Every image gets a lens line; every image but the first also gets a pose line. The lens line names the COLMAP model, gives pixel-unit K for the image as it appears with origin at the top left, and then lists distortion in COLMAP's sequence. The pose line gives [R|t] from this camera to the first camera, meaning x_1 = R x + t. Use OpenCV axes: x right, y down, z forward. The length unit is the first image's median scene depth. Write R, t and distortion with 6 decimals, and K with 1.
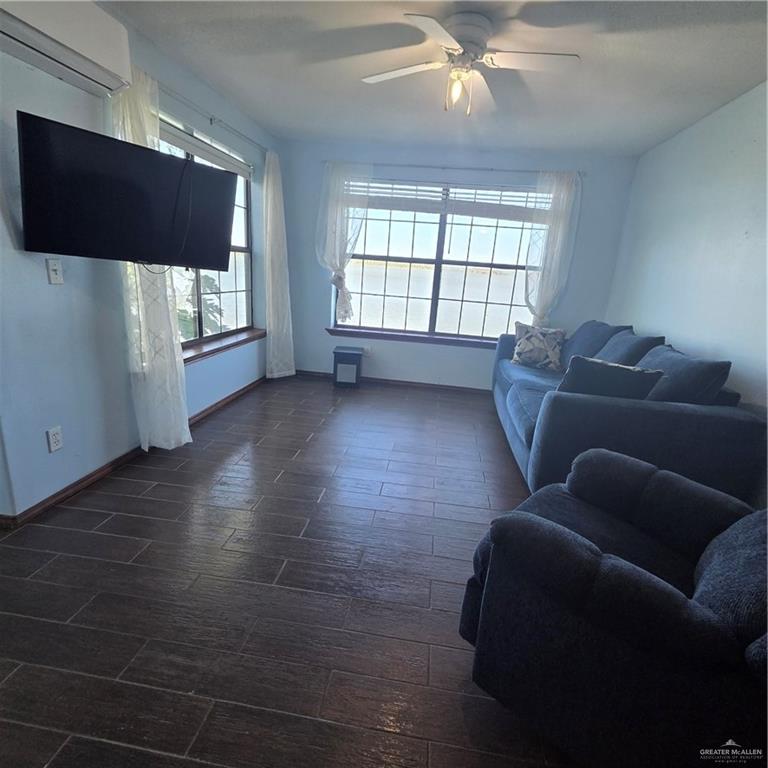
lens RADIAL K [[419.8, 0, 387.6], [0, 419.8, 384.4], [0, 0, 1]] dist [0.002042, 0.000697]
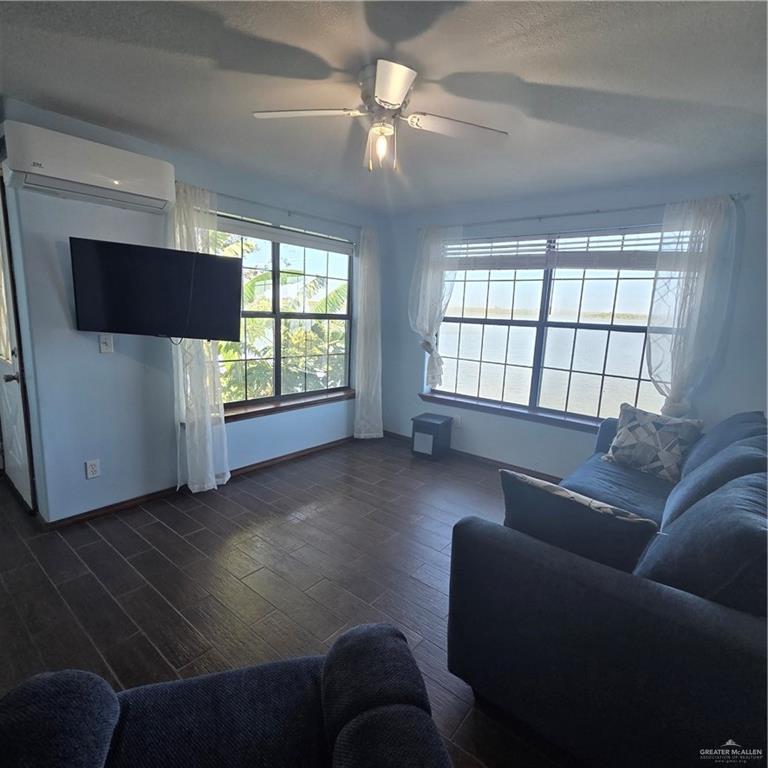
lens RADIAL K [[419.8, 0, 387.6], [0, 419.8, 384.4], [0, 0, 1]] dist [0.002042, 0.000697]
pose [[0.850670, 0.057871, -0.522505, 0.315984], [-0.124620, 0.987791, -0.093484, -0.058756], [0.510715, 0.144639, 0.847496, 0.156819]]
